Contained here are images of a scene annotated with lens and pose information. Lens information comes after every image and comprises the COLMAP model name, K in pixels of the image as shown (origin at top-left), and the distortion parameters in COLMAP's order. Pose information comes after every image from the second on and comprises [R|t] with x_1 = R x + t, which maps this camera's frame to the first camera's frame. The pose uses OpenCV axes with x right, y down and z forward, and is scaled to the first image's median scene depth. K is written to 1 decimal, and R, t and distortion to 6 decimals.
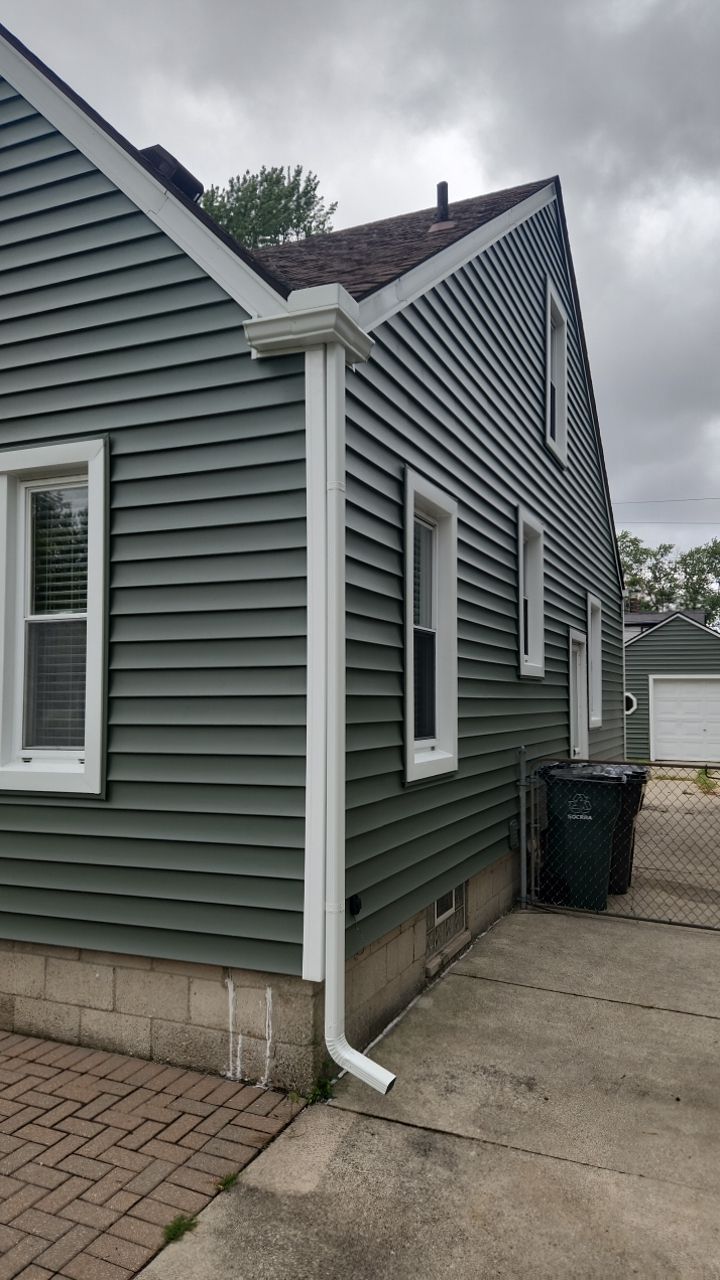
lens RADIAL K [[864.3, 0, 352.7], [0, 864.3, 660.1], [0, 0, 1]] dist [0.008563, -0.009591]
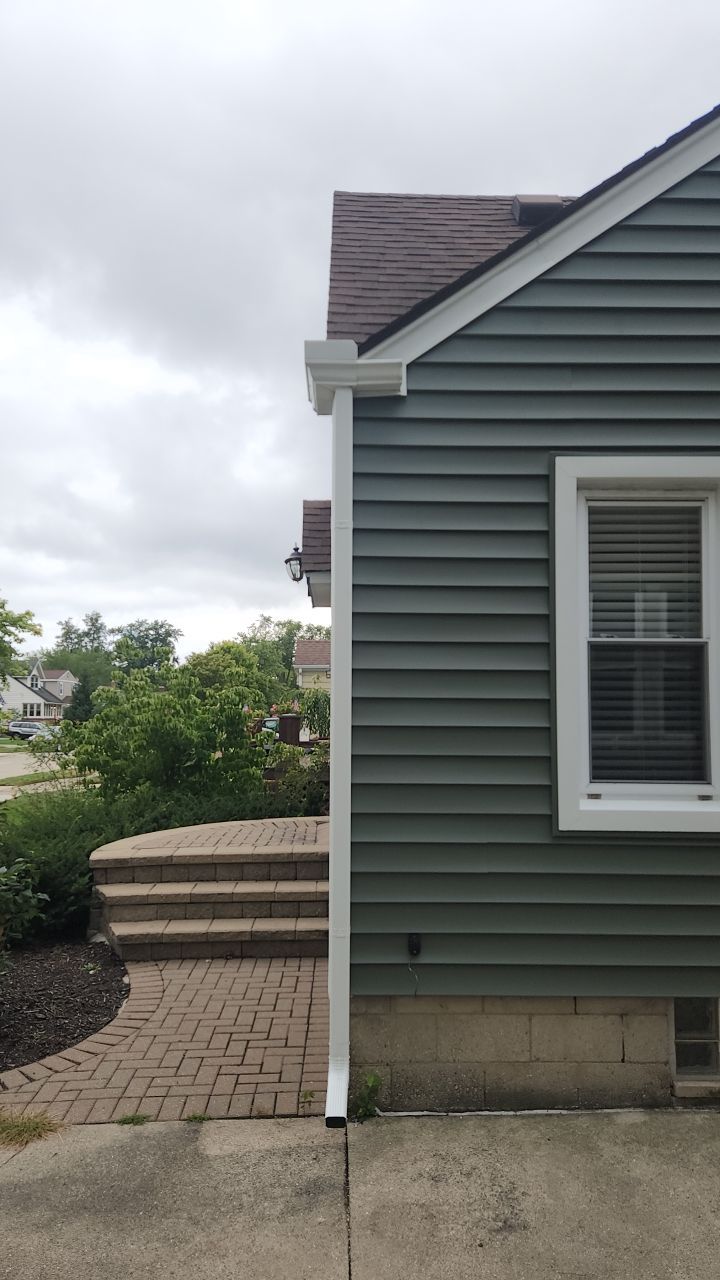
lens RADIAL K [[864.3, 0, 371.8], [0, 864.3, 656.8], [0, 0, 1]] dist [0.008563, -0.009591]
pose [[0.451678, -0.036790, -0.891422, 0.956144], [0.015398, 0.999322, -0.033441, -0.002589], [0.892048, 0.001378, 0.451939, 0.589916]]
